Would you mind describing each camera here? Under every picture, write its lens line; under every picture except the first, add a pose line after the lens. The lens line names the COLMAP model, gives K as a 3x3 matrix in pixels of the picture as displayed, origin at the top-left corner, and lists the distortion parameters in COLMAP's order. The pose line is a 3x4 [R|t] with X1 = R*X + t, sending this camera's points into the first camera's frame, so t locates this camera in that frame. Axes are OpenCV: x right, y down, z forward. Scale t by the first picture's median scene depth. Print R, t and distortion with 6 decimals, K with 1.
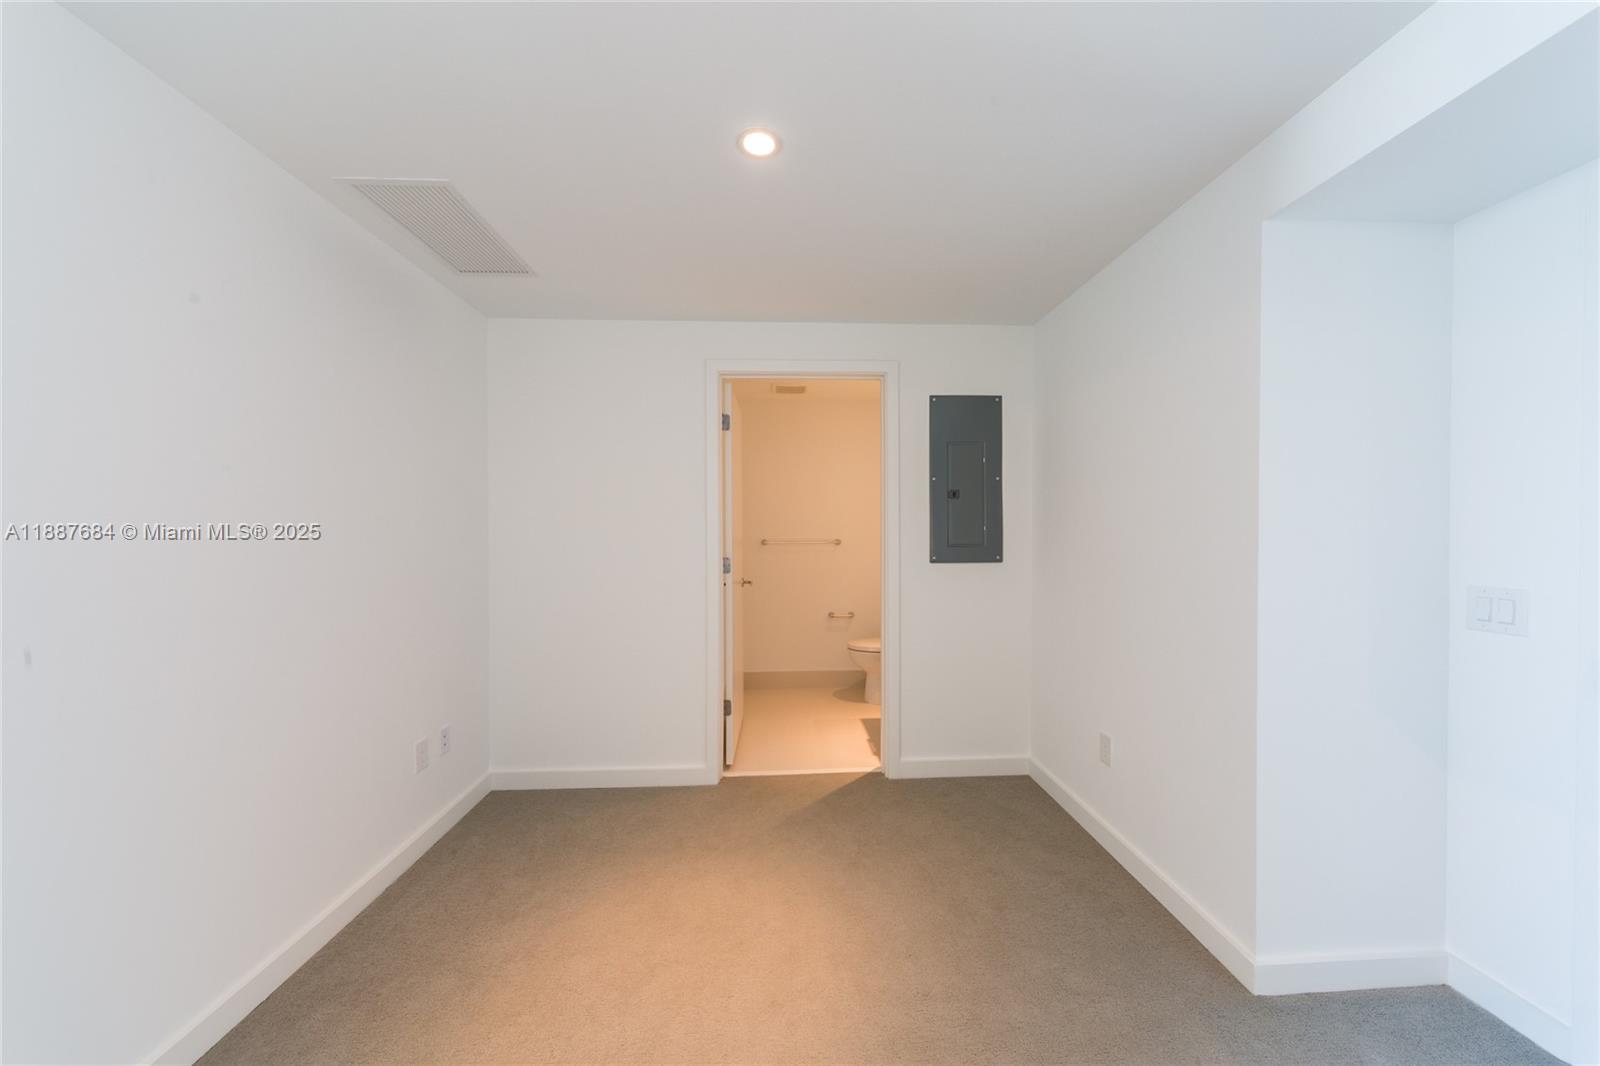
lens RADIAL K [[558.5, 0, 802.8], [0, 558.5, 537.7], [0, 0, 1]] dist [0.008084, -0.000116]
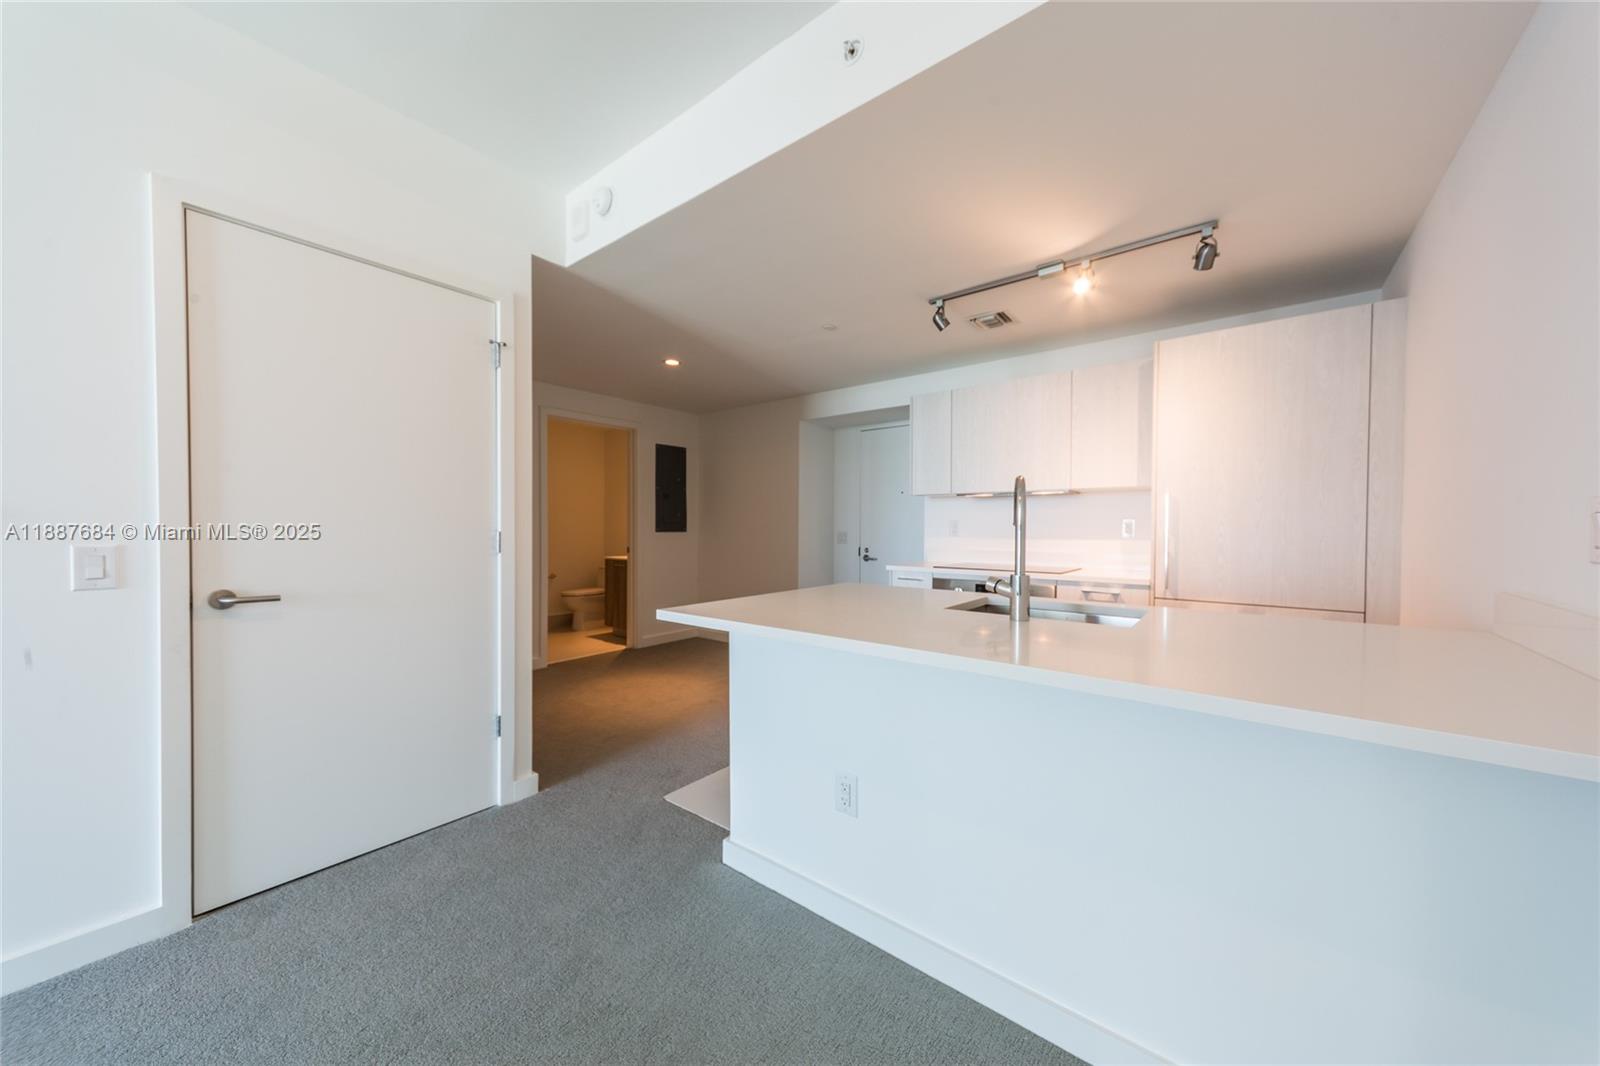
lens RADIAL K [[559.3, 0, 802.2], [0, 559.3, 537.0], [0, 0, 1]] dist [0.006068, 0.000036]
pose [[0.669444, -0.009454, 0.742802, -0.848787], [0.000387, 0.999923, 0.012378, 0.038860], [-0.742863, -0.007999, 0.669396, -0.639794]]
